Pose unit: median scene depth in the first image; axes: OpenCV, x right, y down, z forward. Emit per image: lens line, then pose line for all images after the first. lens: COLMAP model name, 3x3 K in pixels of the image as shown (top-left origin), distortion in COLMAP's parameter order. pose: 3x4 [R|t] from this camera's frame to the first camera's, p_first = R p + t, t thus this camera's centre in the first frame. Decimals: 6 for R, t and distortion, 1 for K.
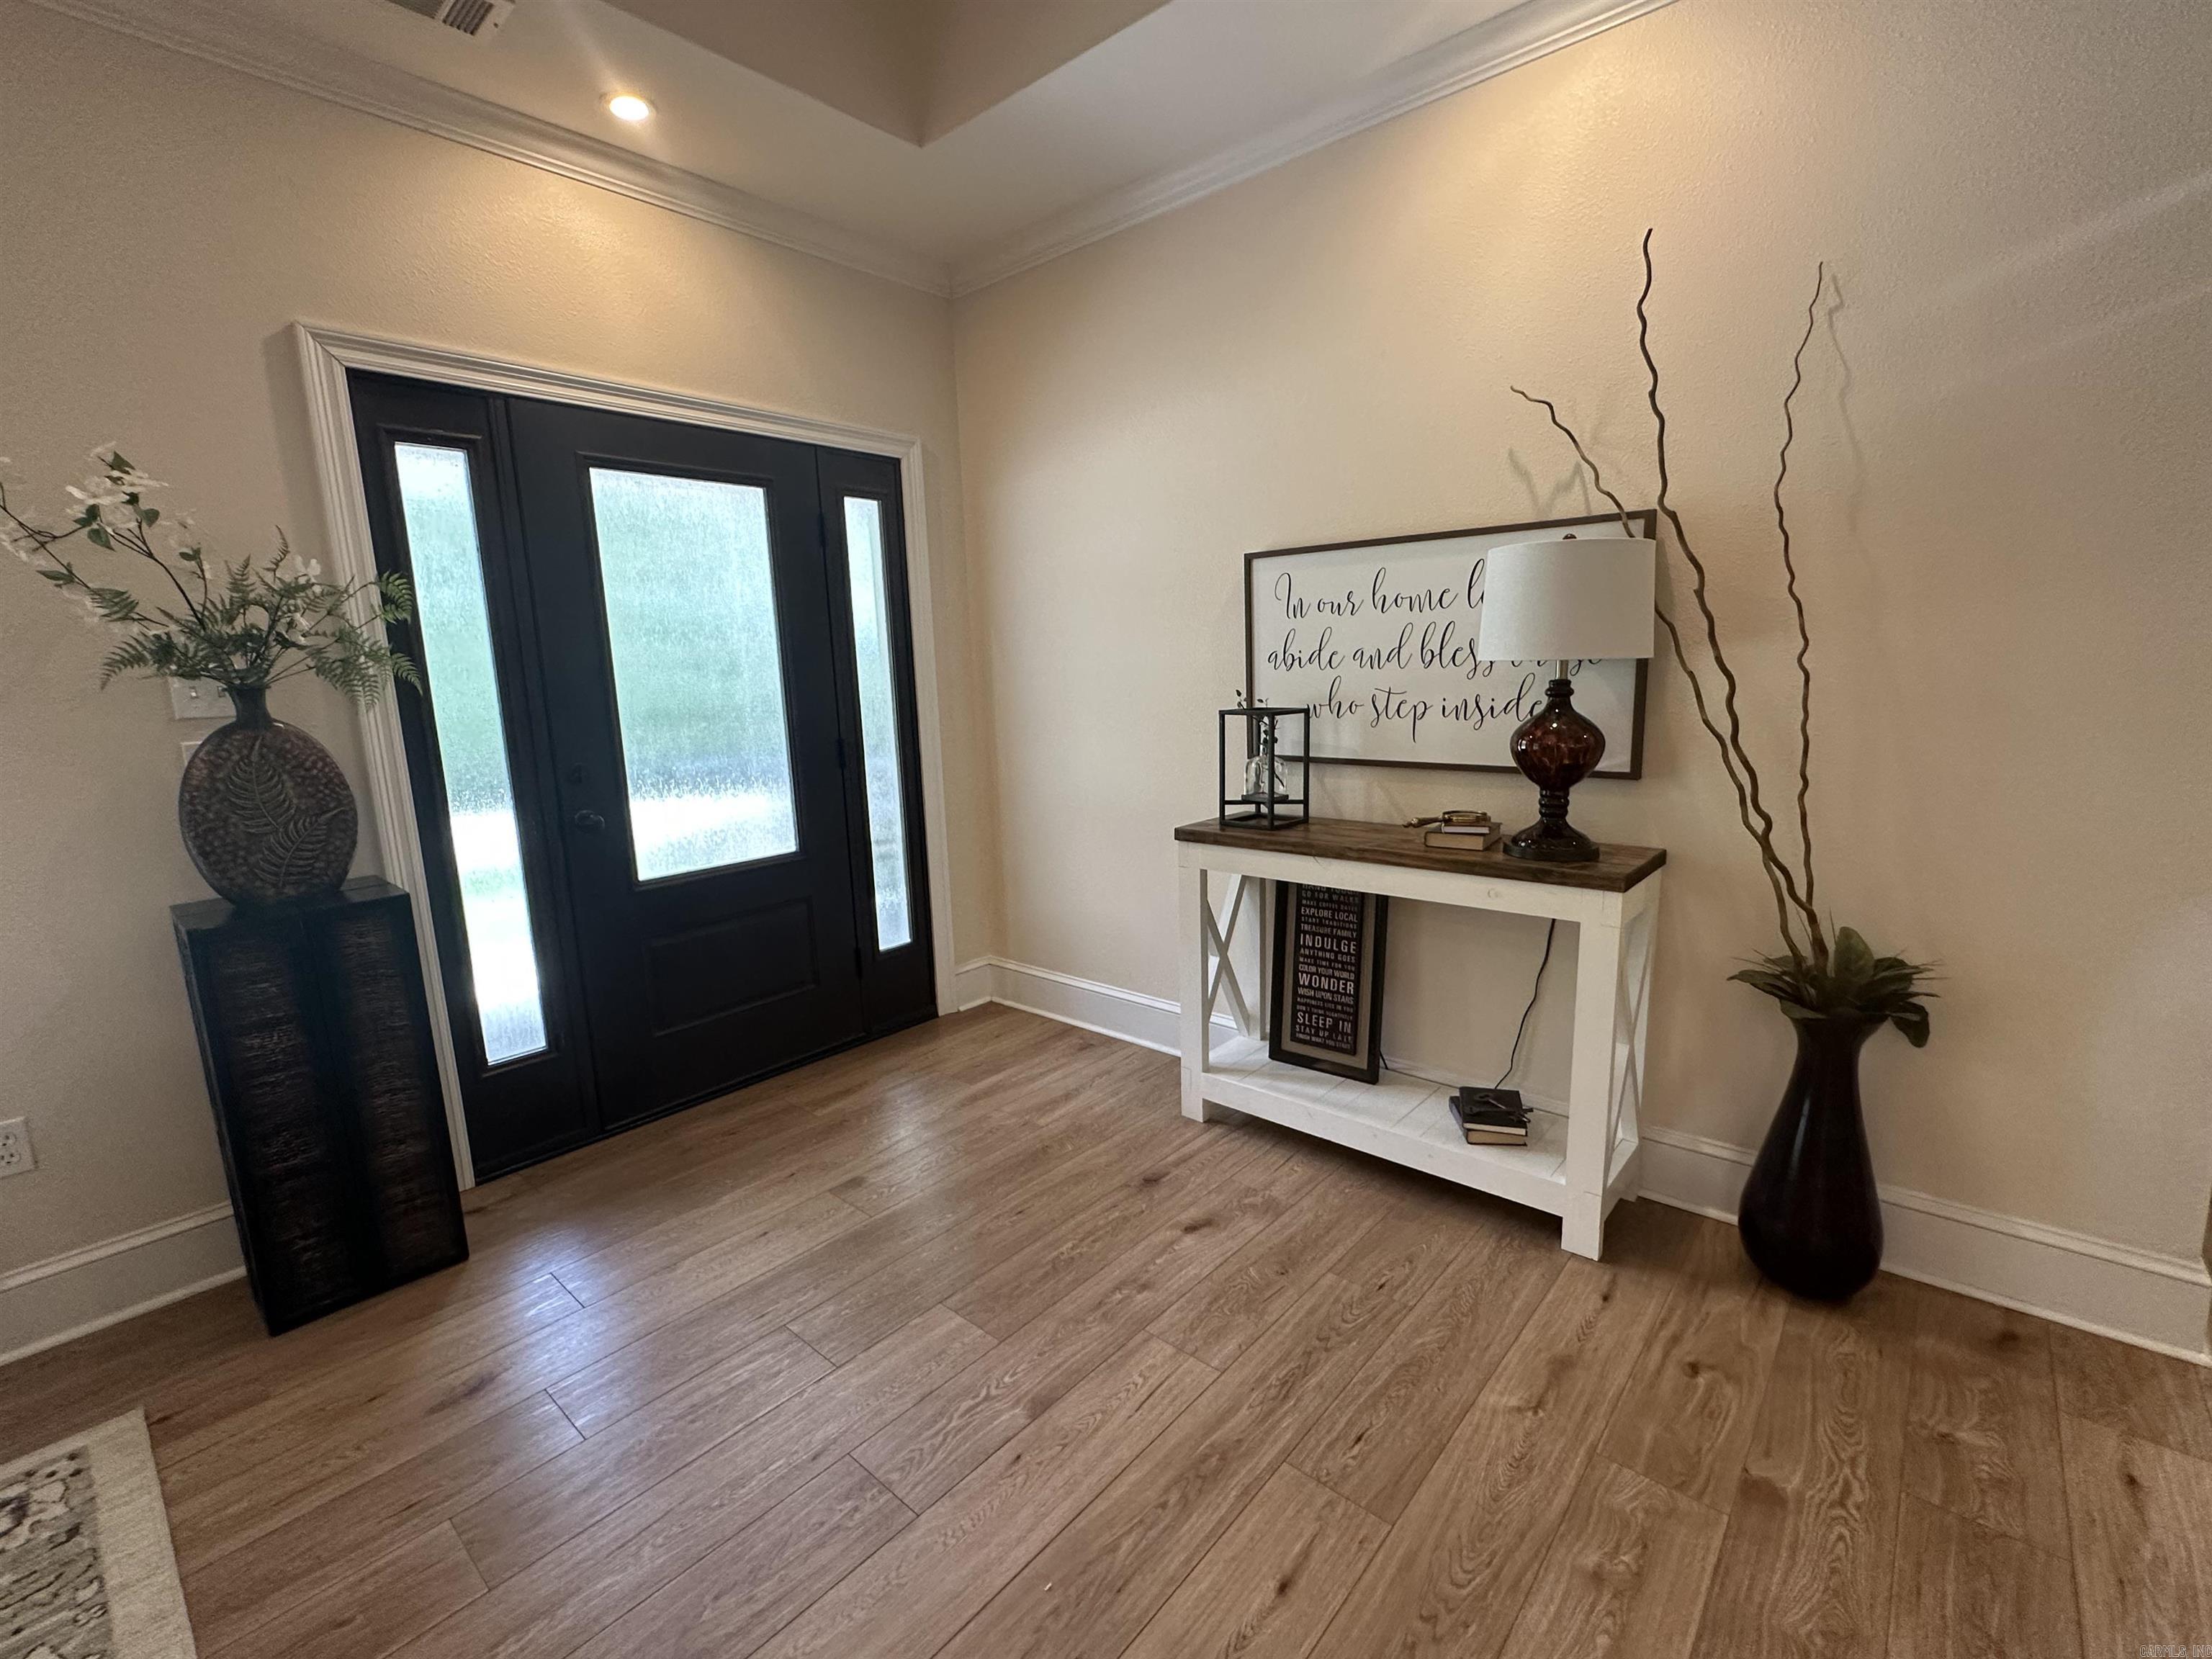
lens RADIAL K [[973.5, 0, 1094.7], [0, 973.5, 832.6], [0, 0, 1]] dist [-0.001100, 0.000646]
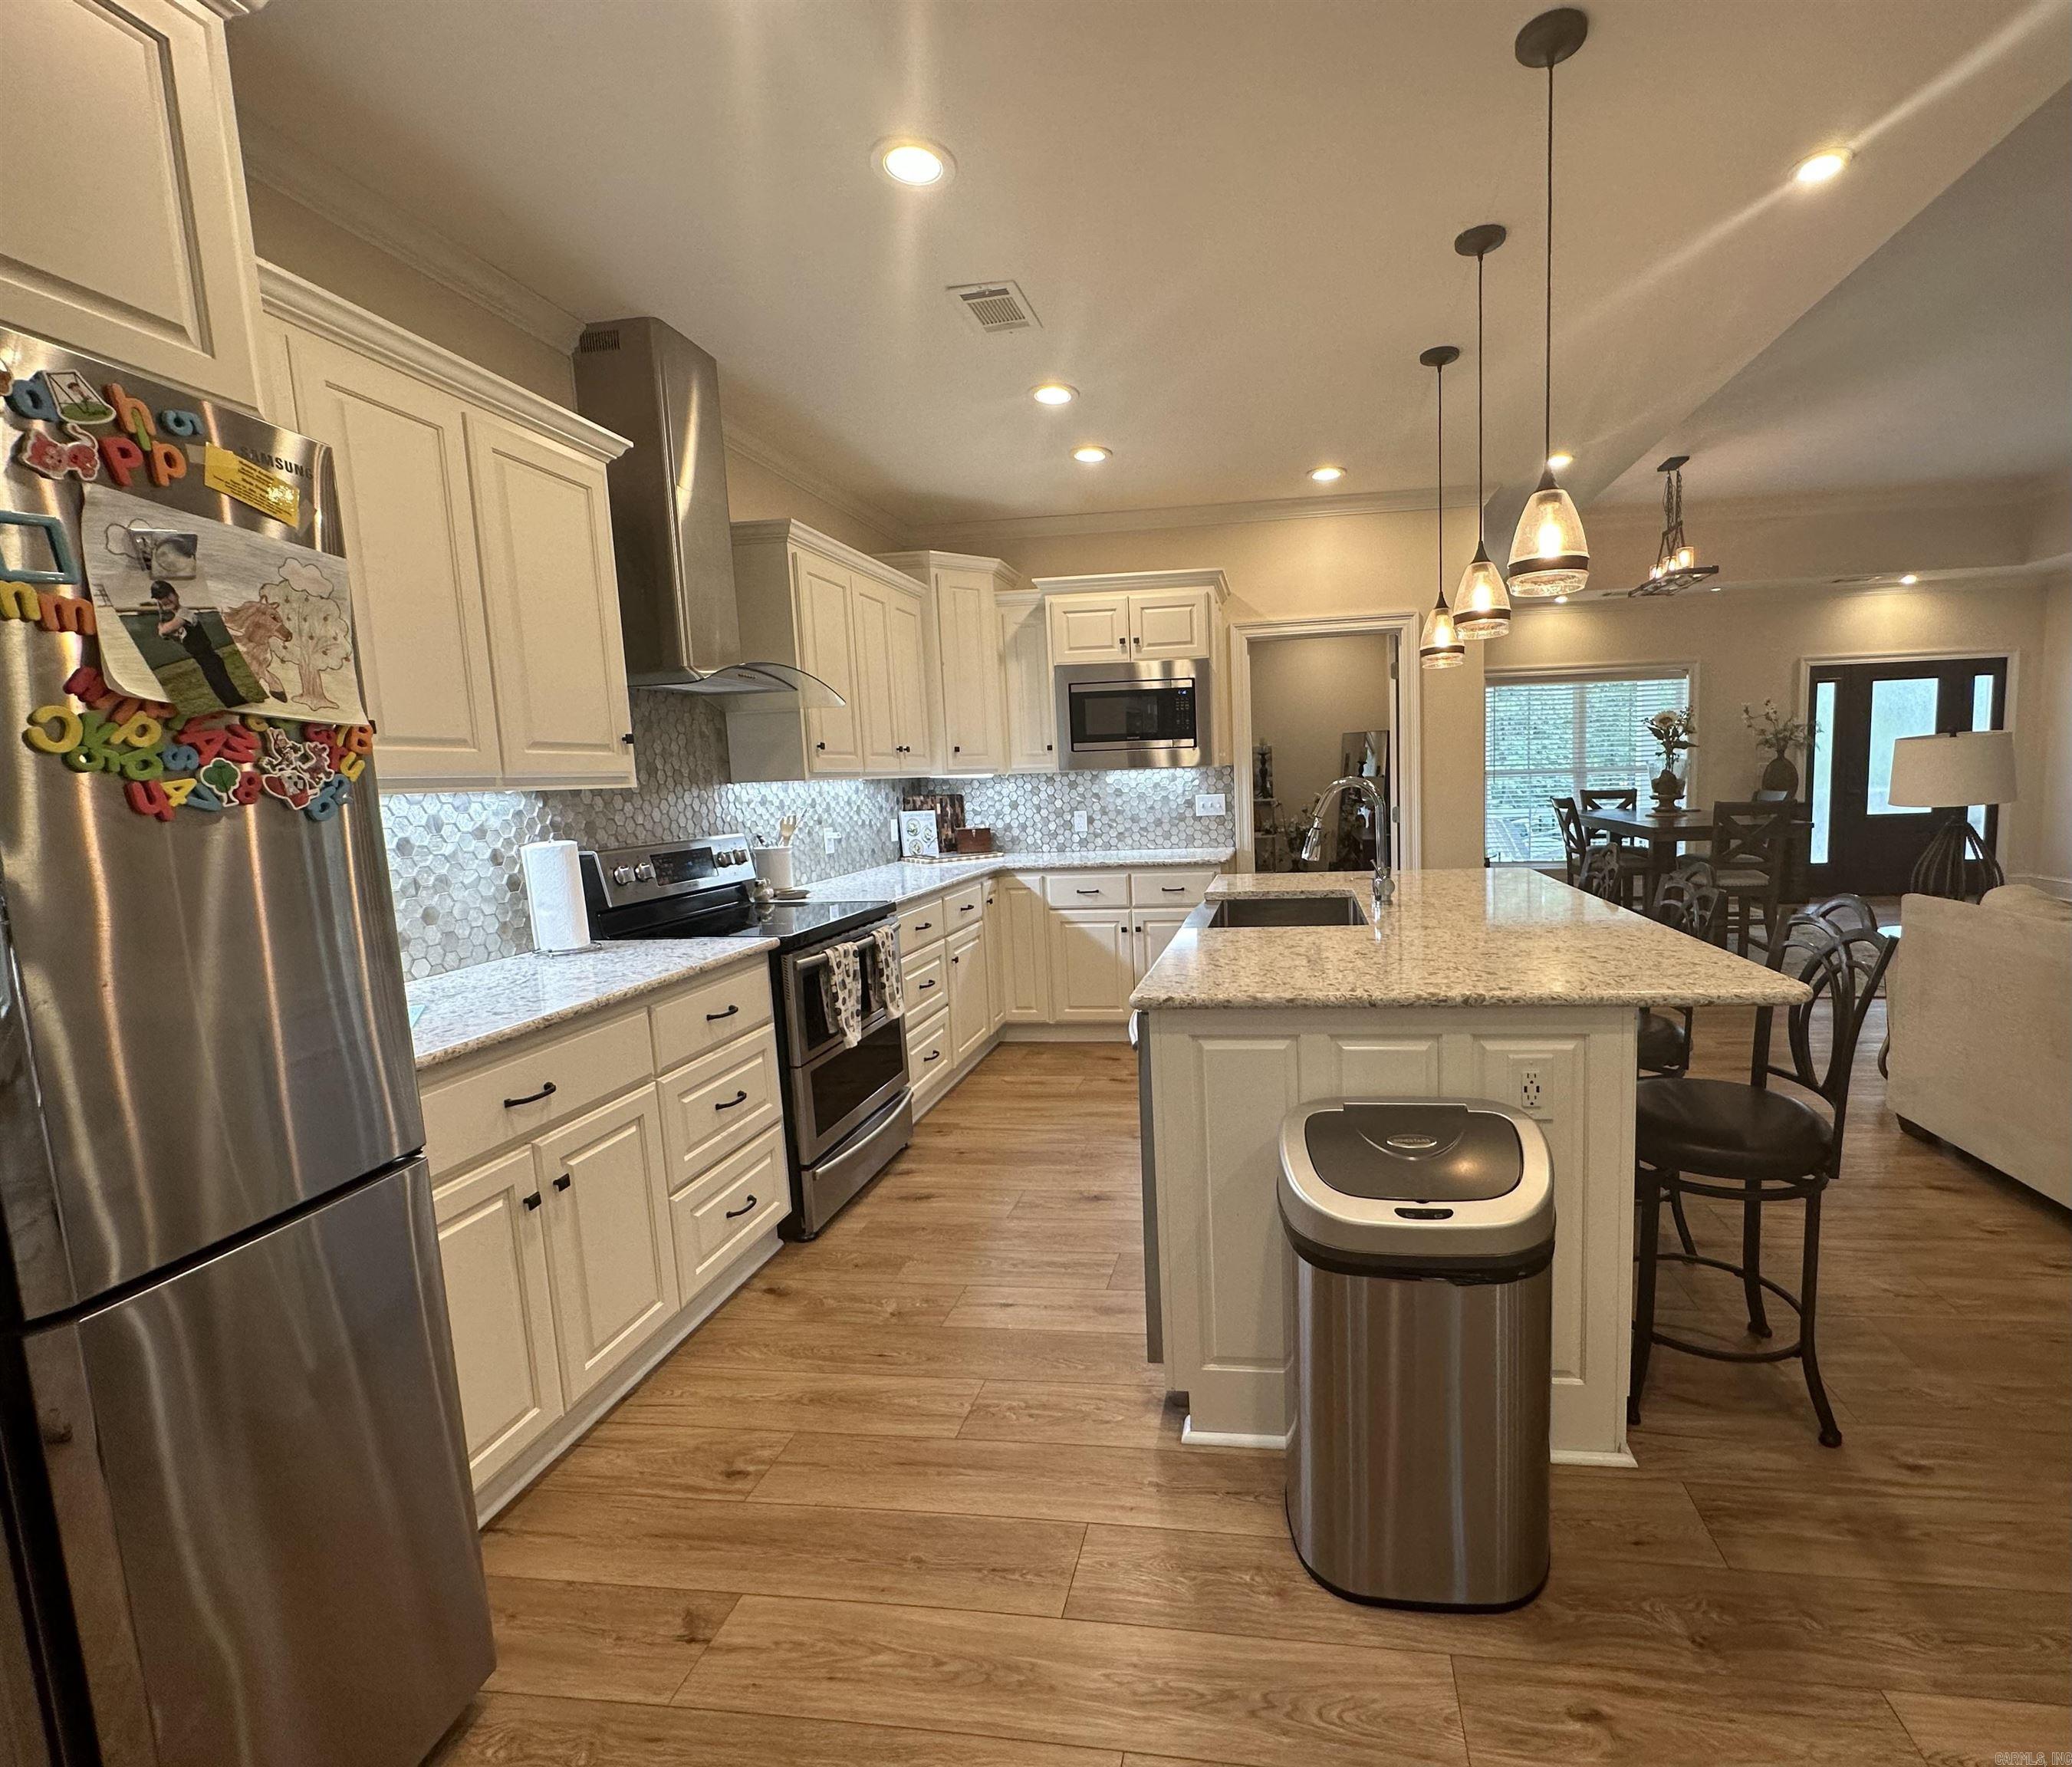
lens RADIAL K [[944.3, 0, 1174.7], [0, 944.3, 881.9], [0, 0, 1]] dist [-0.005885, 0.001297]
pose [[0.566895, 0.103496, -0.817263, 0.950729], [-0.121380, 0.991742, 0.041396, 0.525377], [0.814799, 0.075733, 0.574776, -3.187949]]
